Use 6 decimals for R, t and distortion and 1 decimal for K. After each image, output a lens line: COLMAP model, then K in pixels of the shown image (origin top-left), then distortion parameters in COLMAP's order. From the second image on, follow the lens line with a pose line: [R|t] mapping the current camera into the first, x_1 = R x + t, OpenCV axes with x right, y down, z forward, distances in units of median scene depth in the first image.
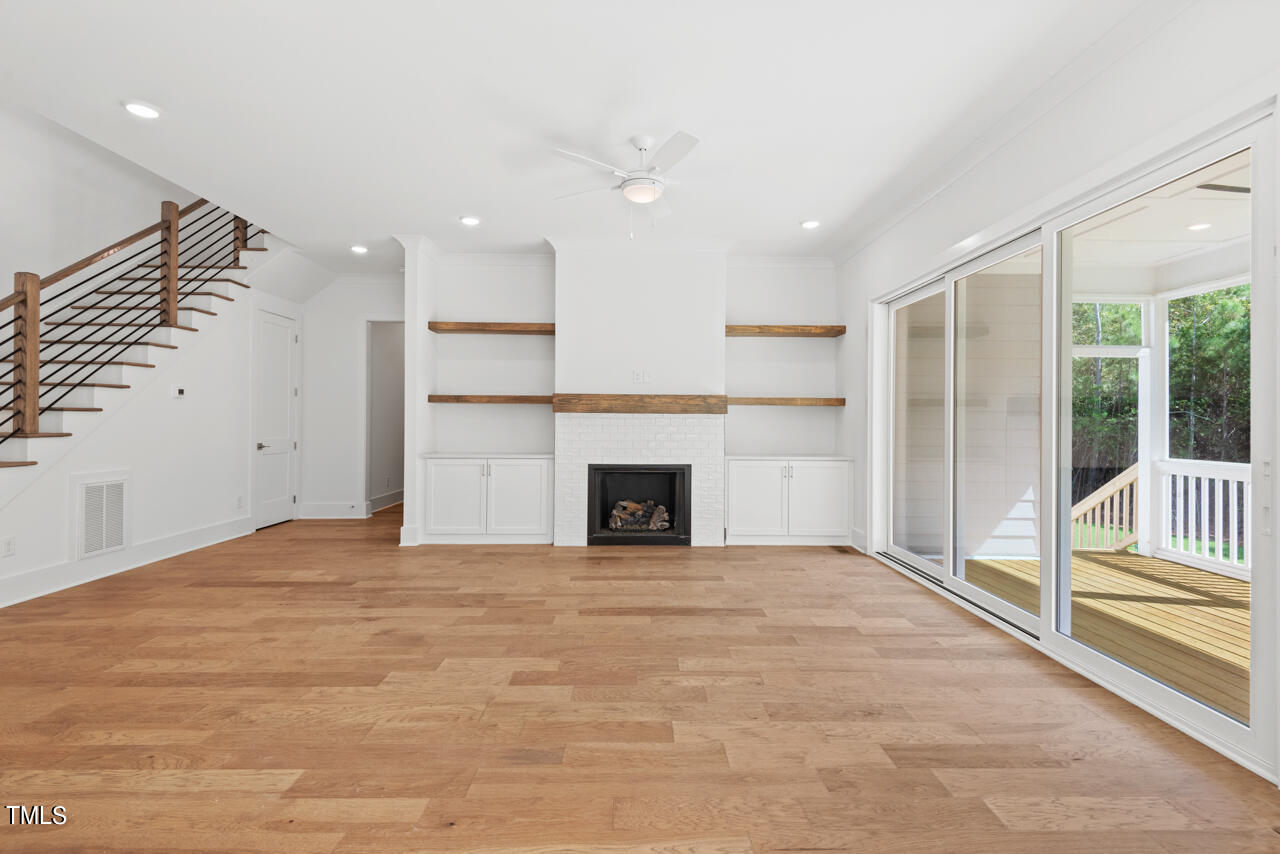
lens RADIAL K [[582.8, 0, 643.6], [0, 582.8, 426.0], [0, 0, 1]] dist [0.021281, -0.013657]
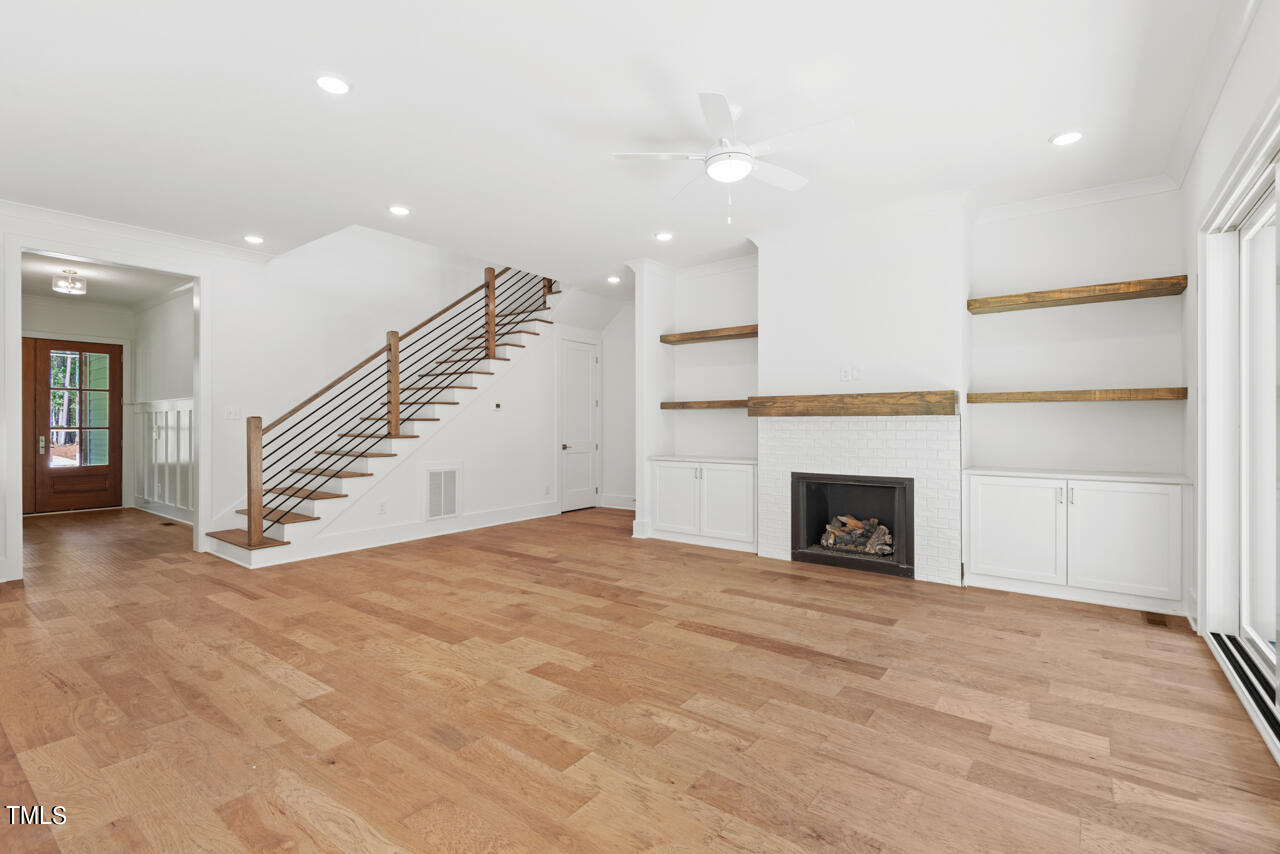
lens RADIAL K [[582.8, 0, 646.1], [0, 582.8, 423.4], [0, 0, 1]] dist [0.021281, -0.013657]
pose [[0.790006, -0.009771, -0.613022, 0.389947], [0.001287, 0.999897, -0.014279, 0.002961], [0.613098, 0.010492, 0.789937, 0.184786]]
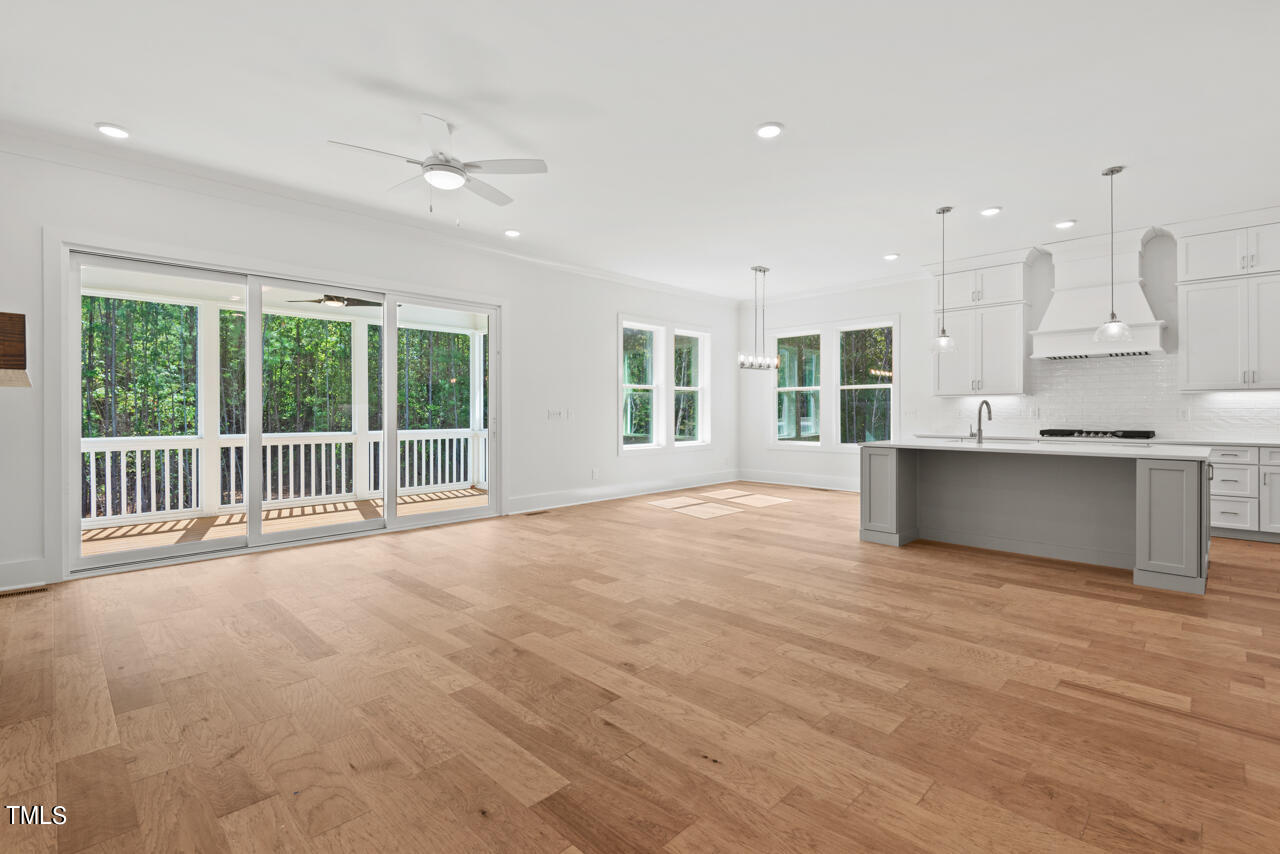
lens RADIAL K [[582.8, 0, 652.1], [0, 582.8, 406.8], [0, 0, 1]] dist [0.021281, -0.013657]
pose [[-0.708731, 0.000439, 0.705479, -0.863828], [0.003142, 0.999992, 0.002534, -0.000331], [-0.705472, 0.004013, -0.708727, 1.289646]]
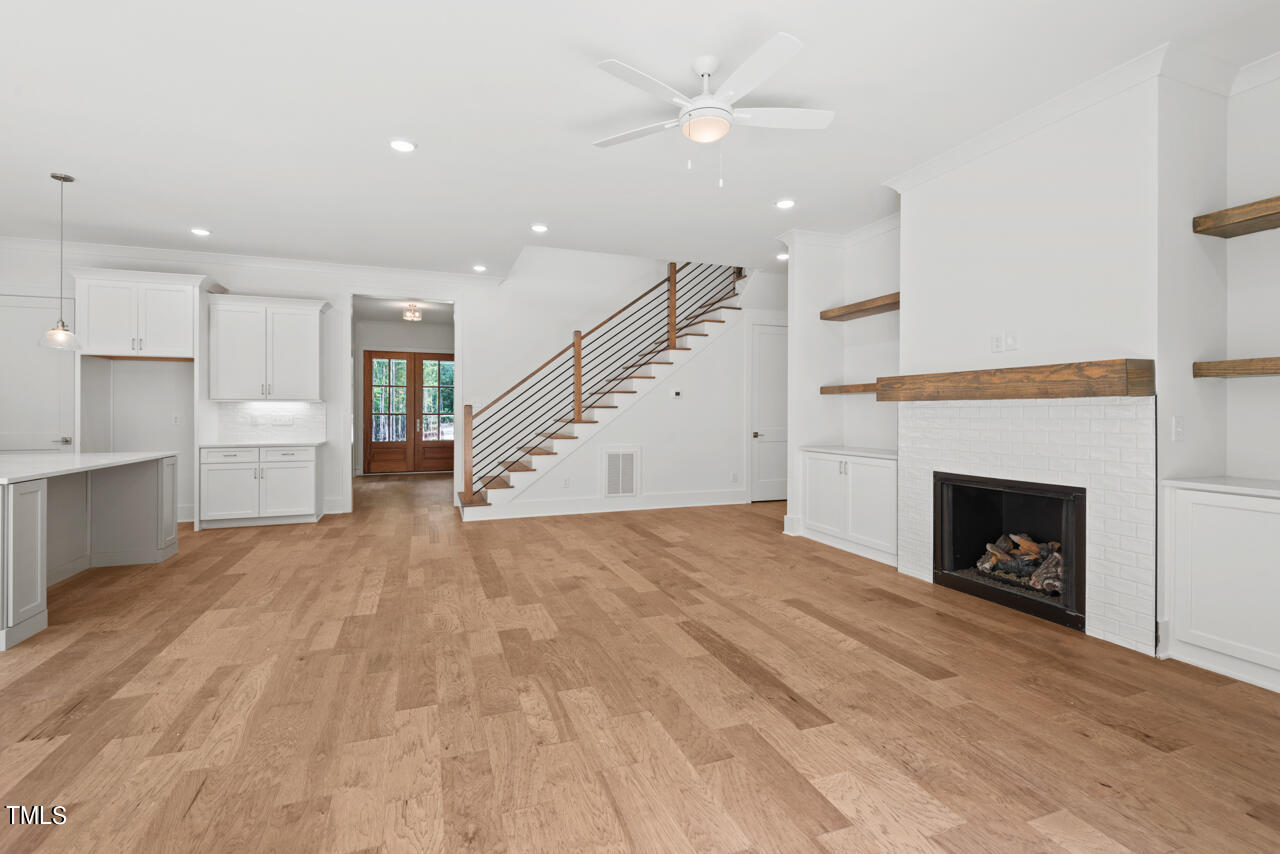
lens RADIAL K [[582.8, 0, 641.1], [0, 582.8, 410.3], [0, 0, 1]] dist [0.021281, -0.013657]
pose [[0.333975, -0.012566, -0.942498, 0.641638], [-0.007955, 0.999838, -0.016149, 0.006968], [0.942548, 0.012890, 0.333821, 0.564042]]
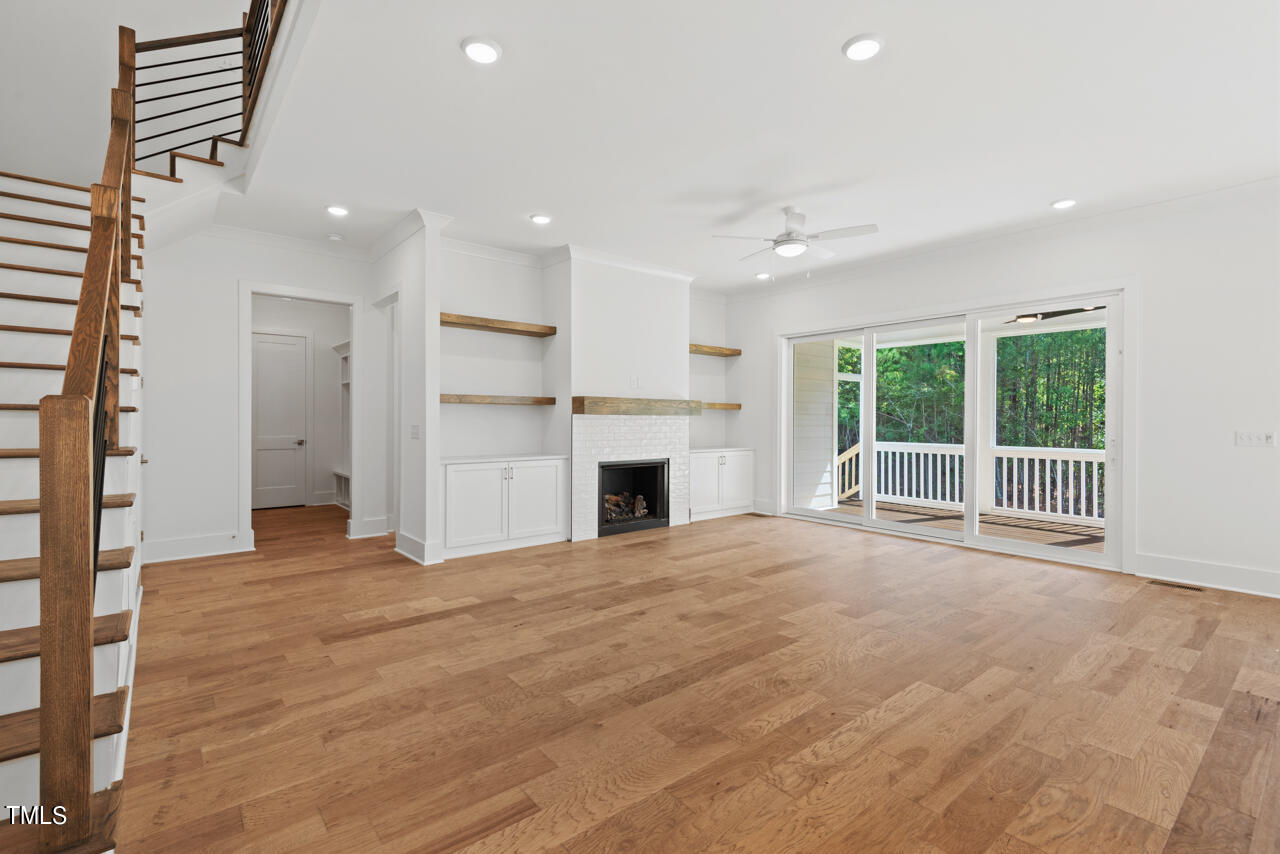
lens RADIAL K [[582.8, 0, 635.5], [0, 582.8, 417.2], [0, 0, 1]] dist [0.021281, -0.013657]
pose [[0.785227, -0.002417, 0.619203, -0.956651], [0.006482, 0.999970, -0.004317, -0.015048], [-0.619174, 0.007403, 0.785219, 0.158315]]
